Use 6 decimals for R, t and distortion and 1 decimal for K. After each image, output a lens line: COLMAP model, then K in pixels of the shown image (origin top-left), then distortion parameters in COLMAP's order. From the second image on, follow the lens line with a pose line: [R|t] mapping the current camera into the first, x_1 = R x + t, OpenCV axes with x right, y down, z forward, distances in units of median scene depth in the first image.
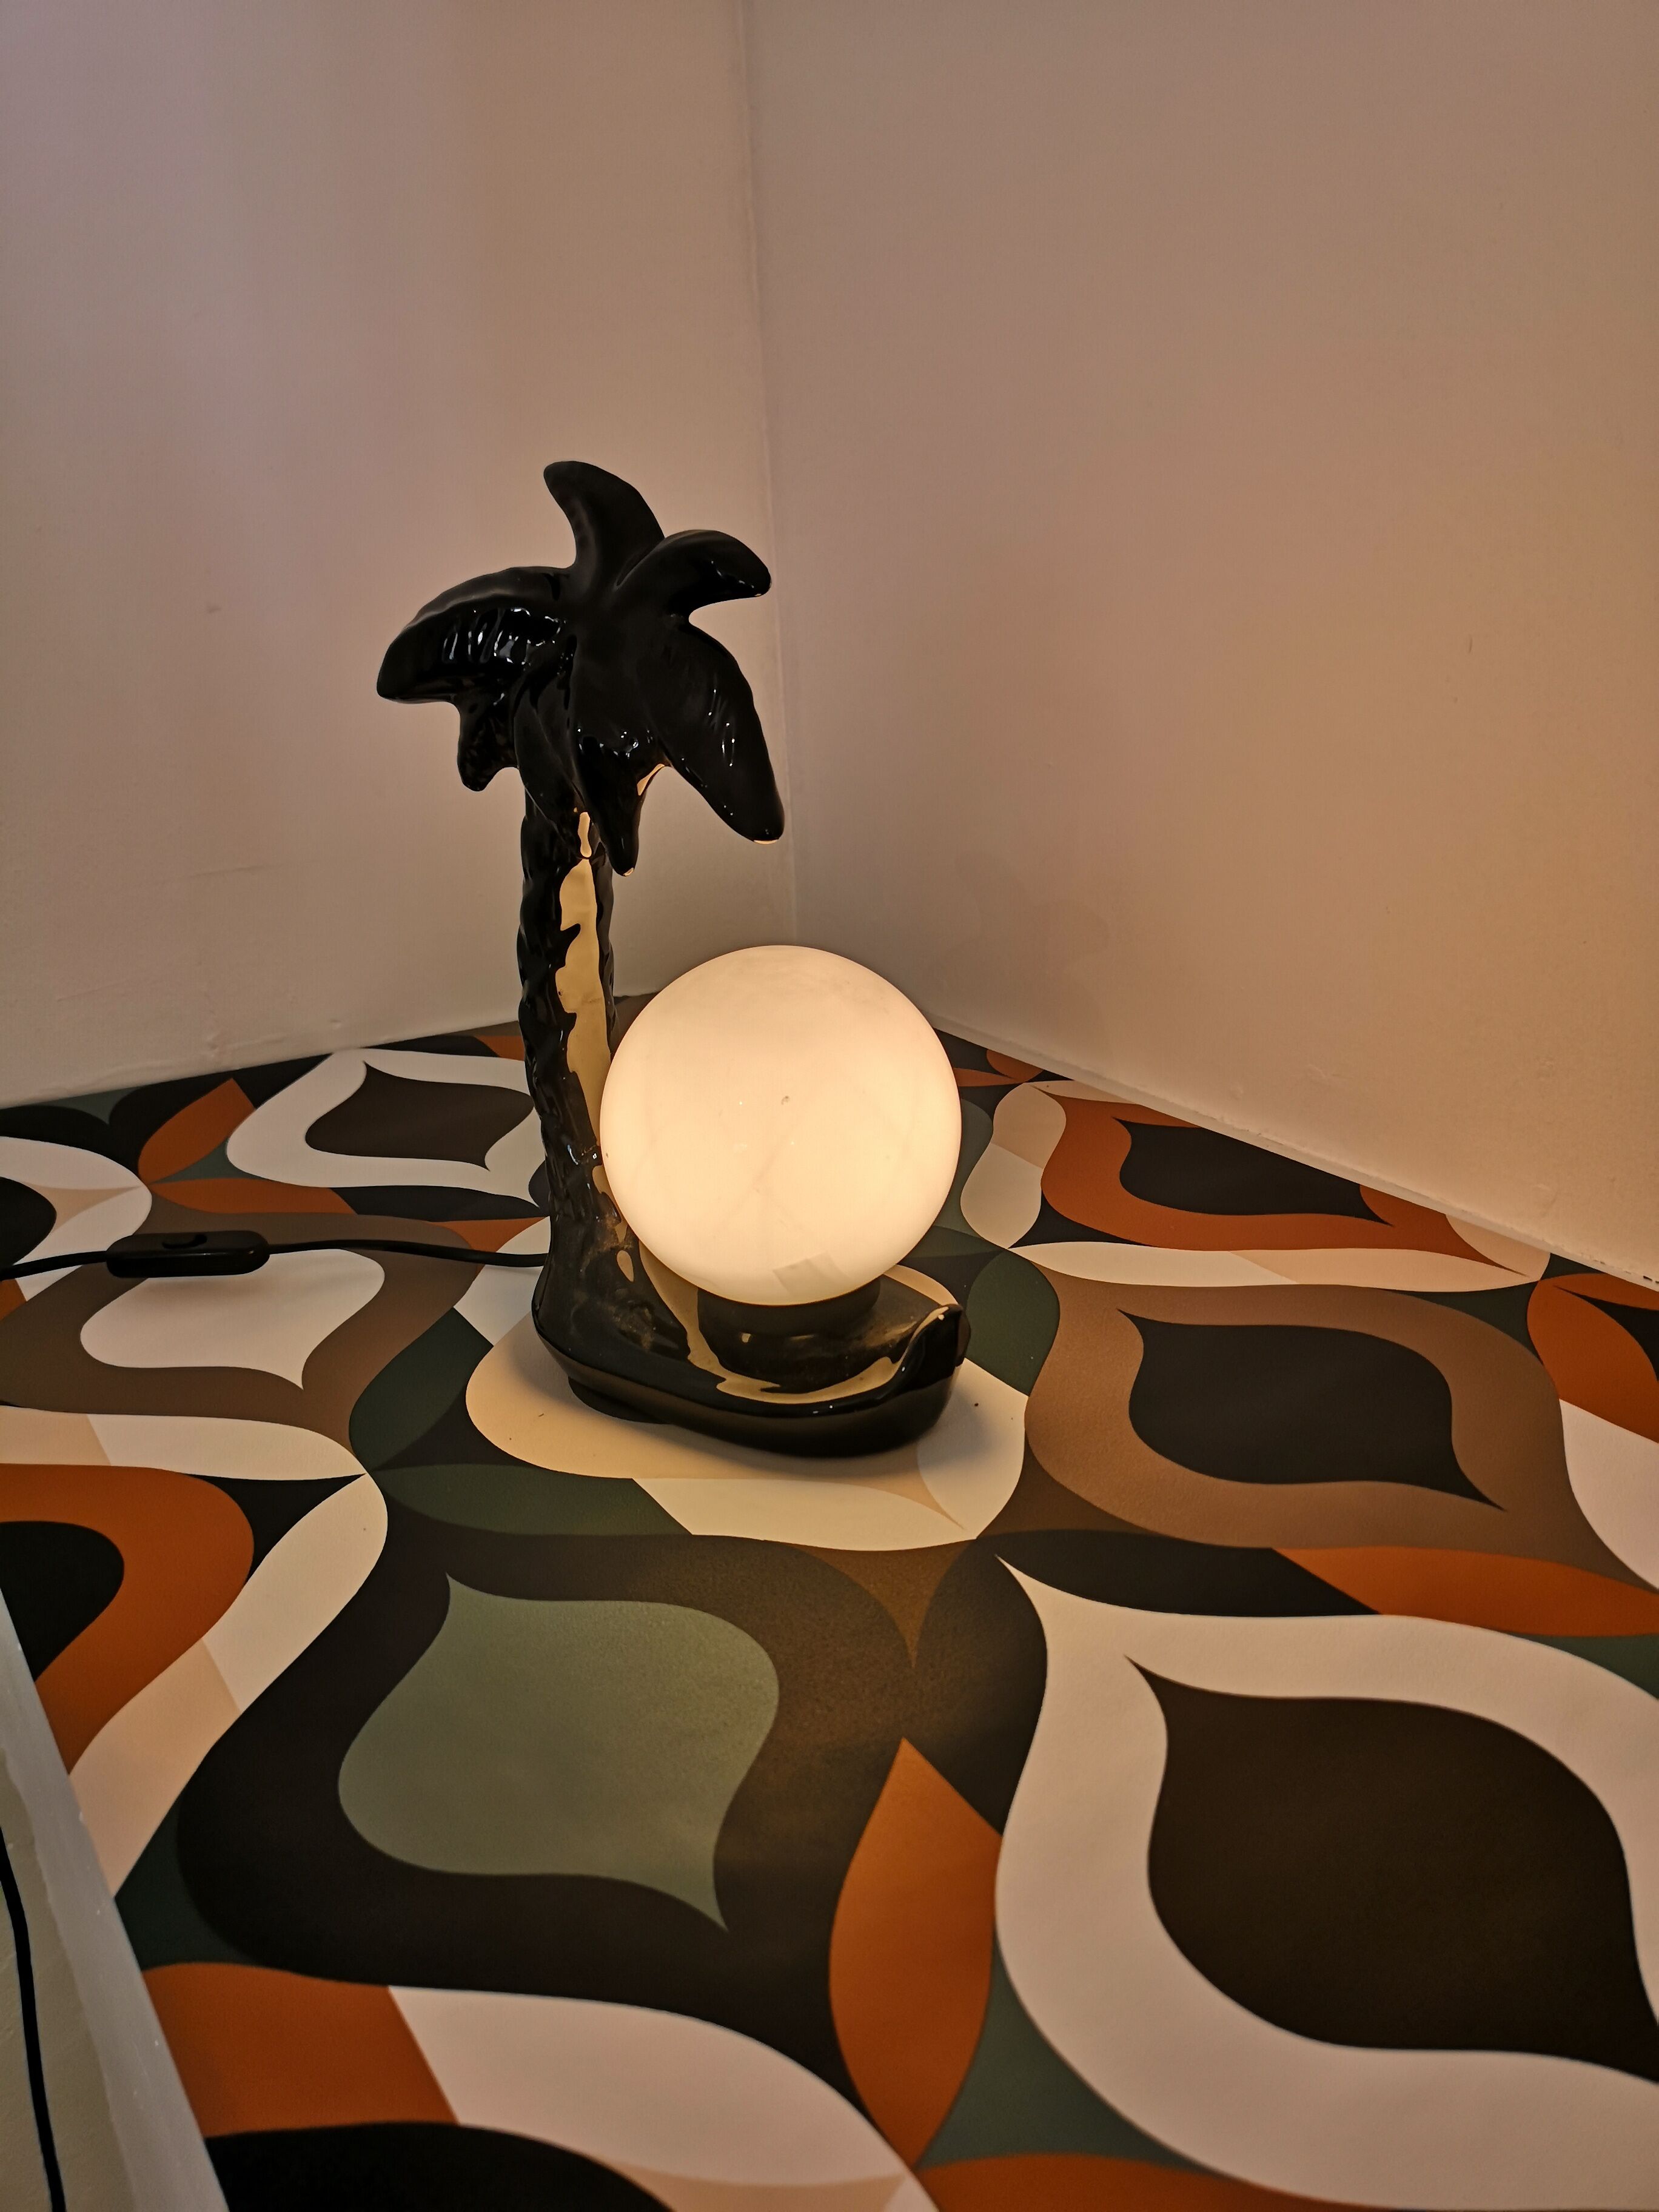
lens RADIAL K [[1711.4, 0, 839.3], [0, 1711.4, 1093.9], [0, 0, 1]] dist [0.057591, -0.084255]
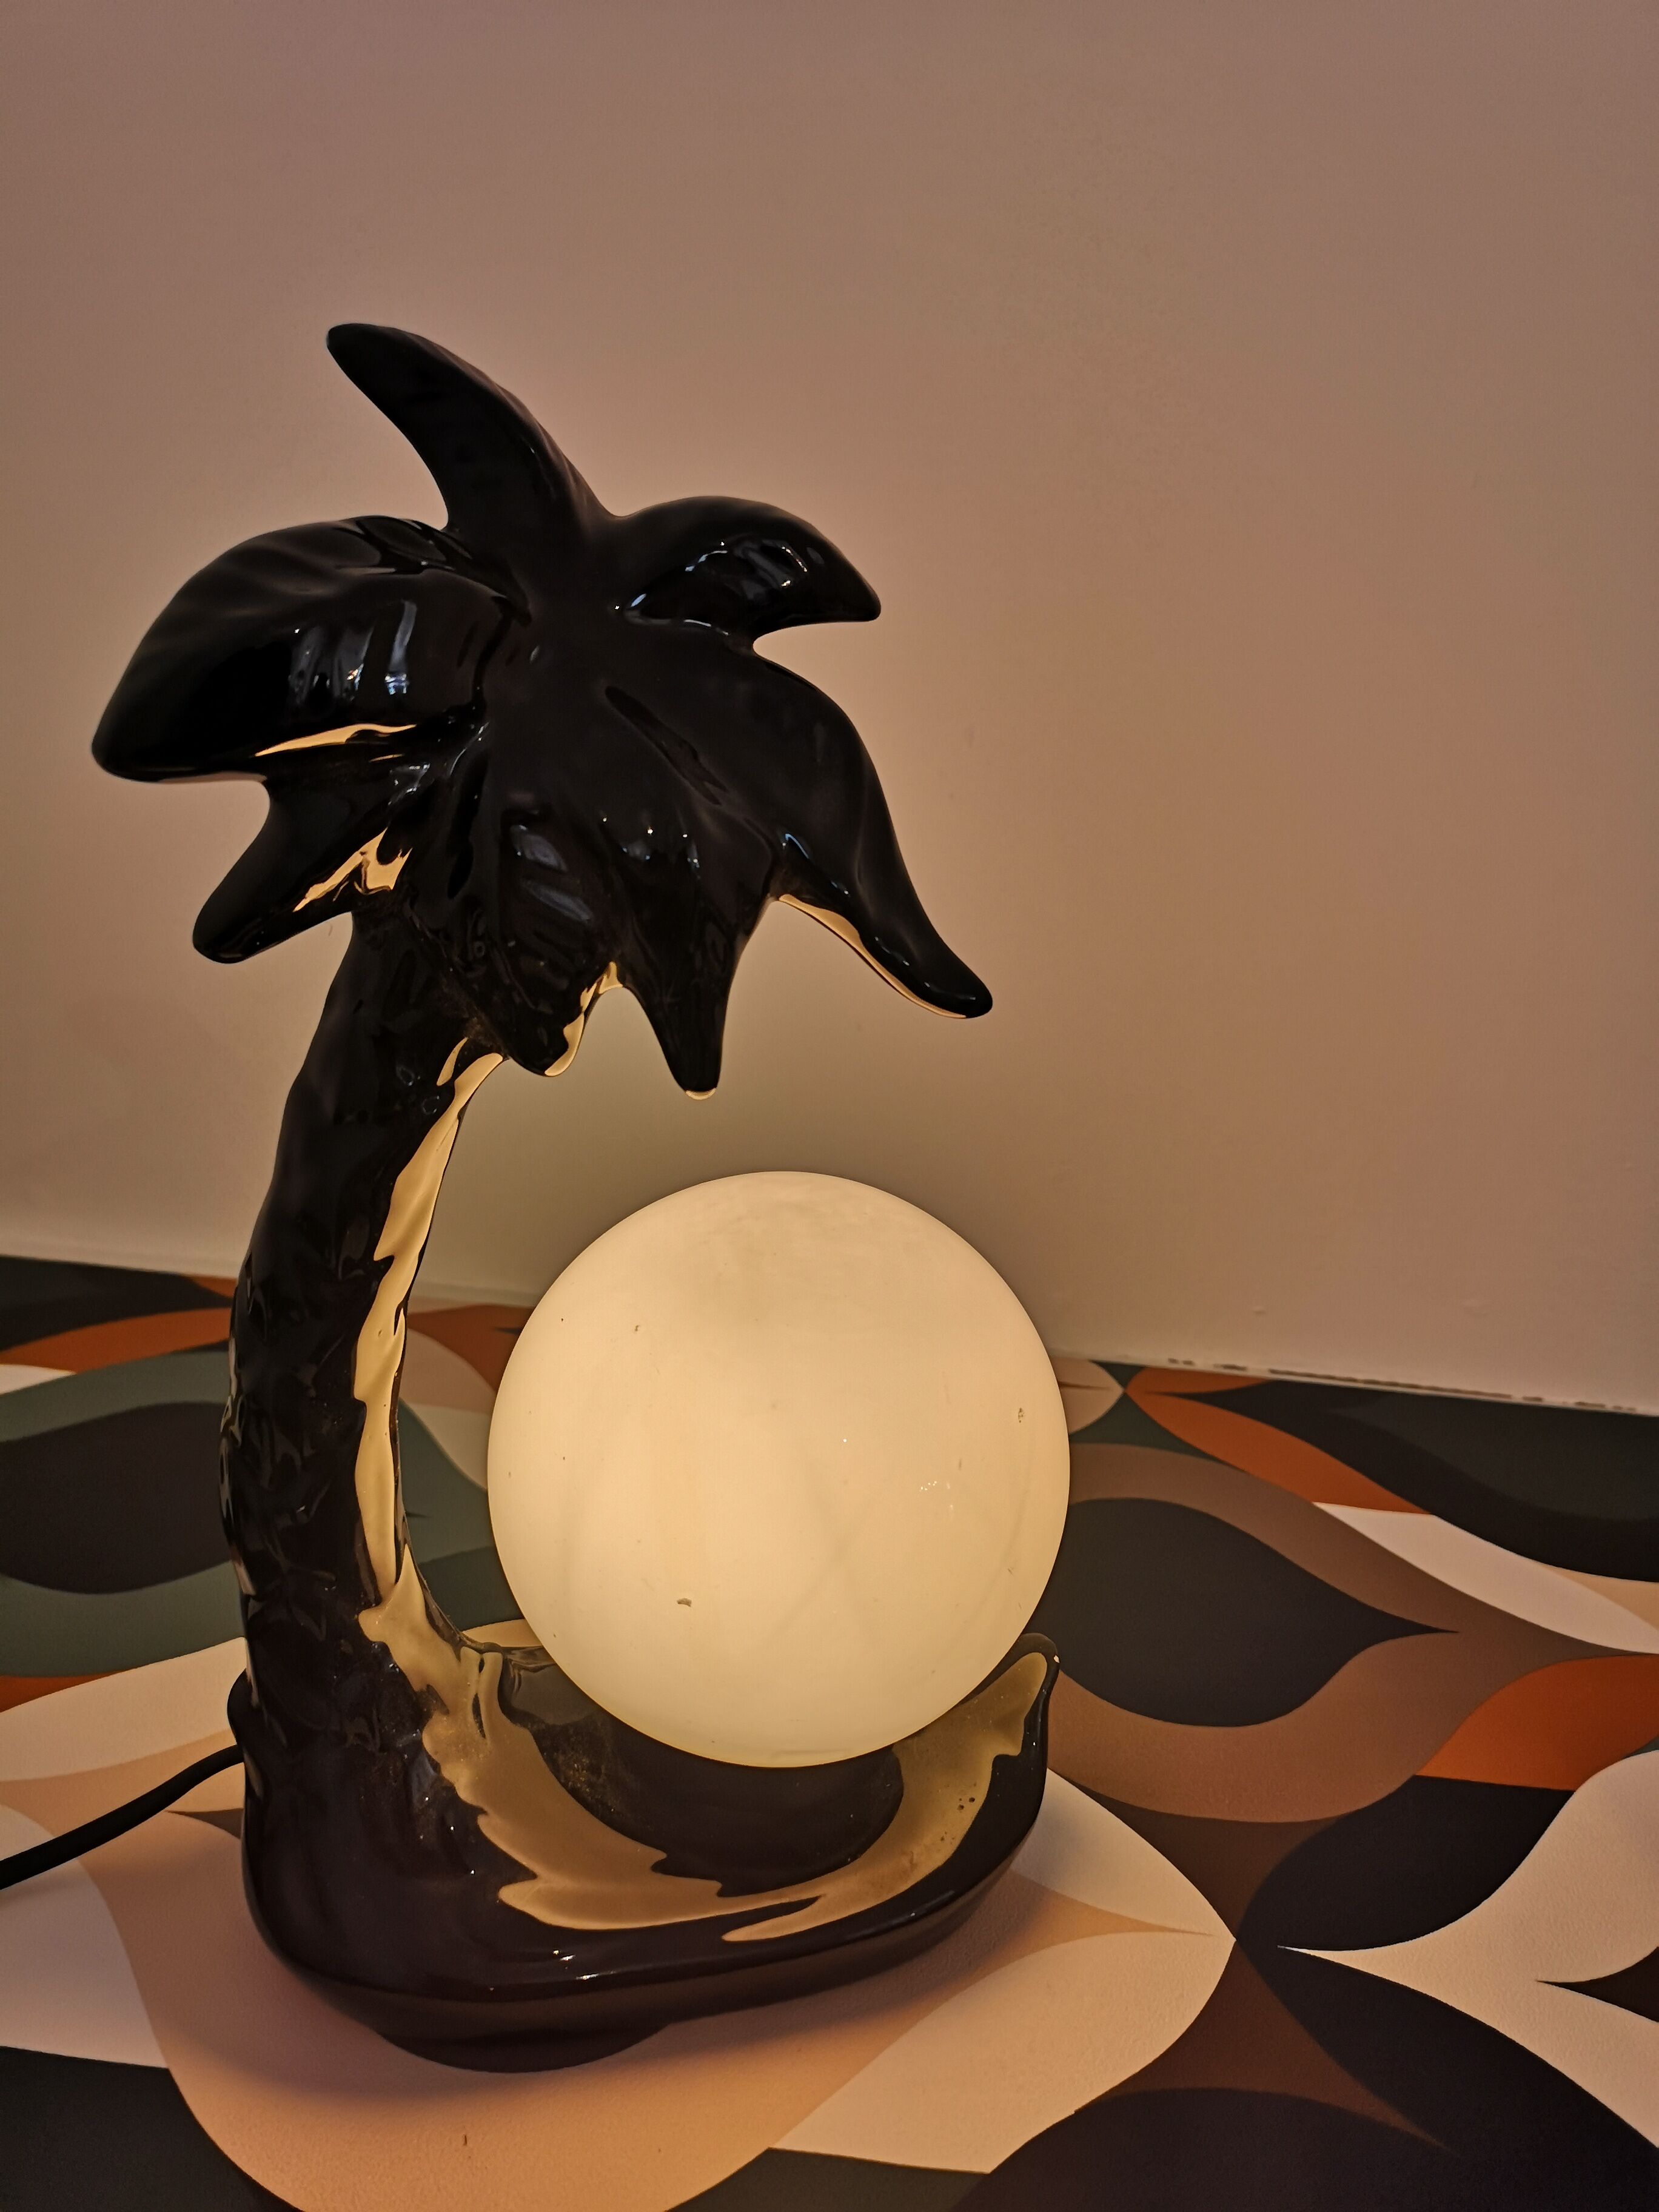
lens RADIAL K [[1711.4, 0, 839.3], [0, 1711.4, 1093.9], [0, 0, 1]] dist [0.057591, -0.084255]
pose [[0.609087, -0.123983, 0.783353, -0.512359], [0.165337, 0.985854, 0.027478, -0.130640], [-0.775678, 0.112781, 0.620970, 0.595642]]
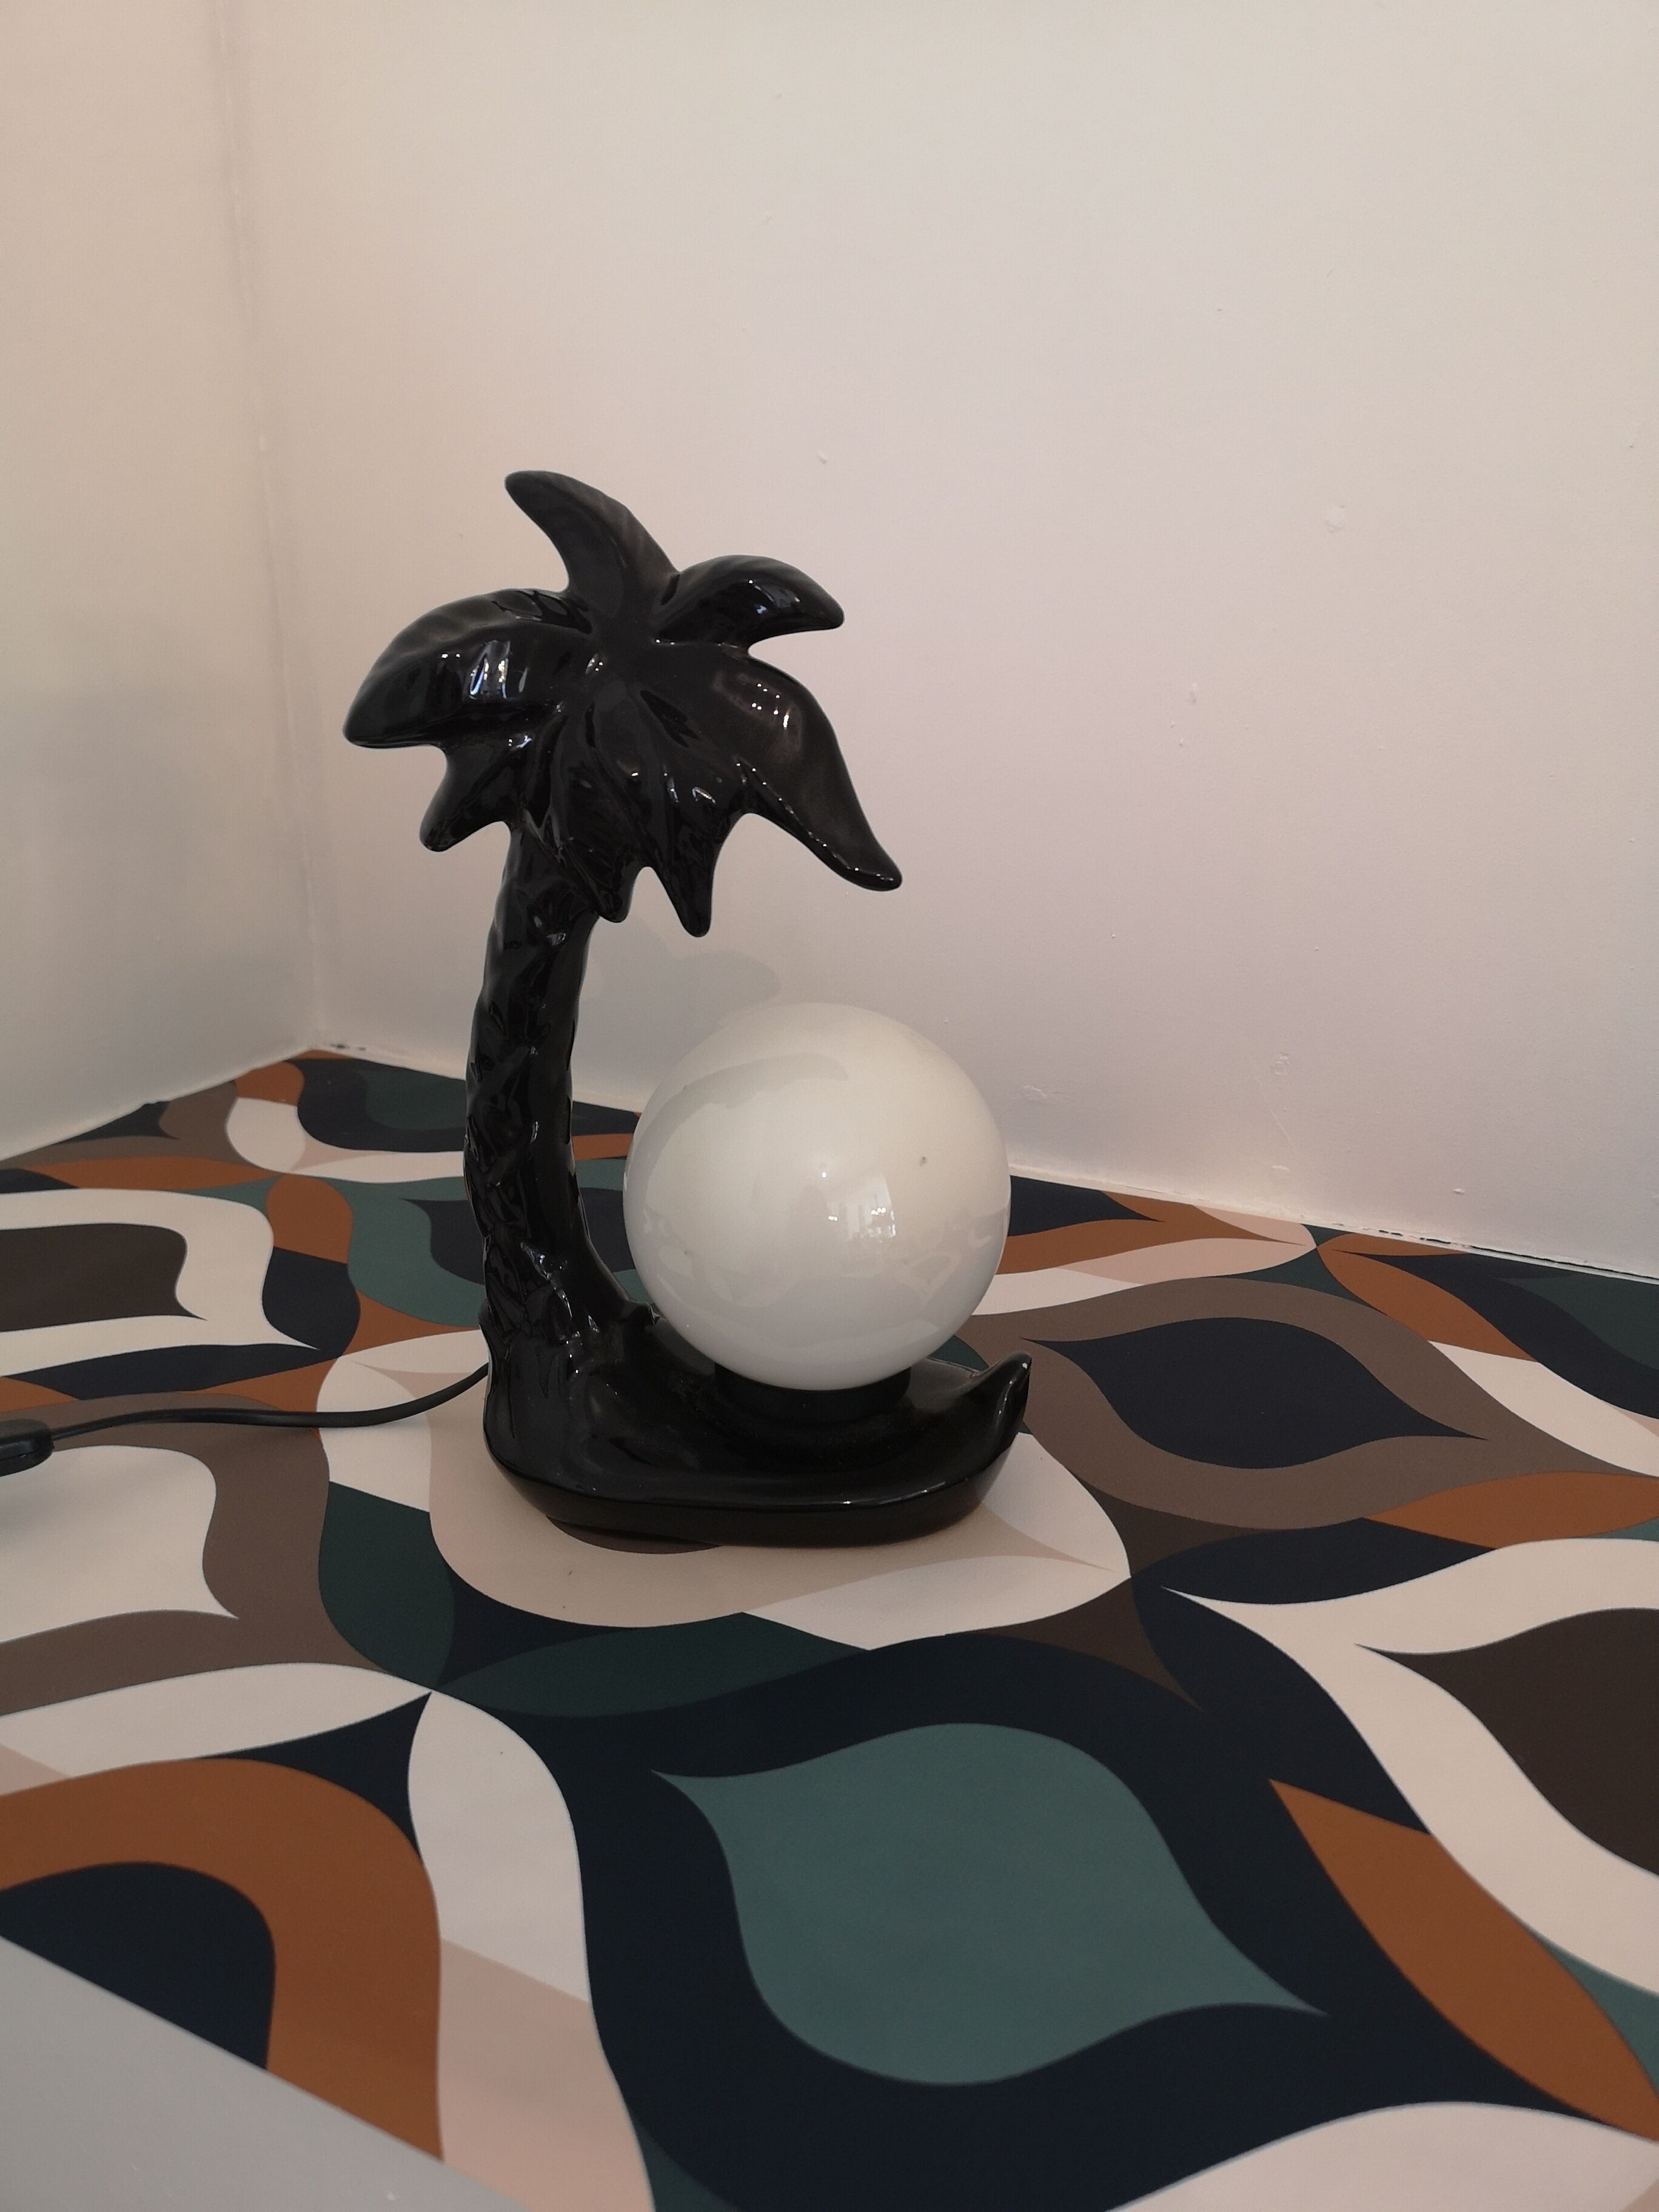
lens RADIAL K [[1711.4, 0, 839.3], [0, 1711.4, 1093.9], [0, 0, 1]] dist [0.057591, -0.084255]
pose [[0.866594, -0.106391, 0.487540, -0.485676], [0.123959, 0.992280, -0.003800, -0.032204], [-0.483372, 0.063728, 0.873092, 0.185098]]
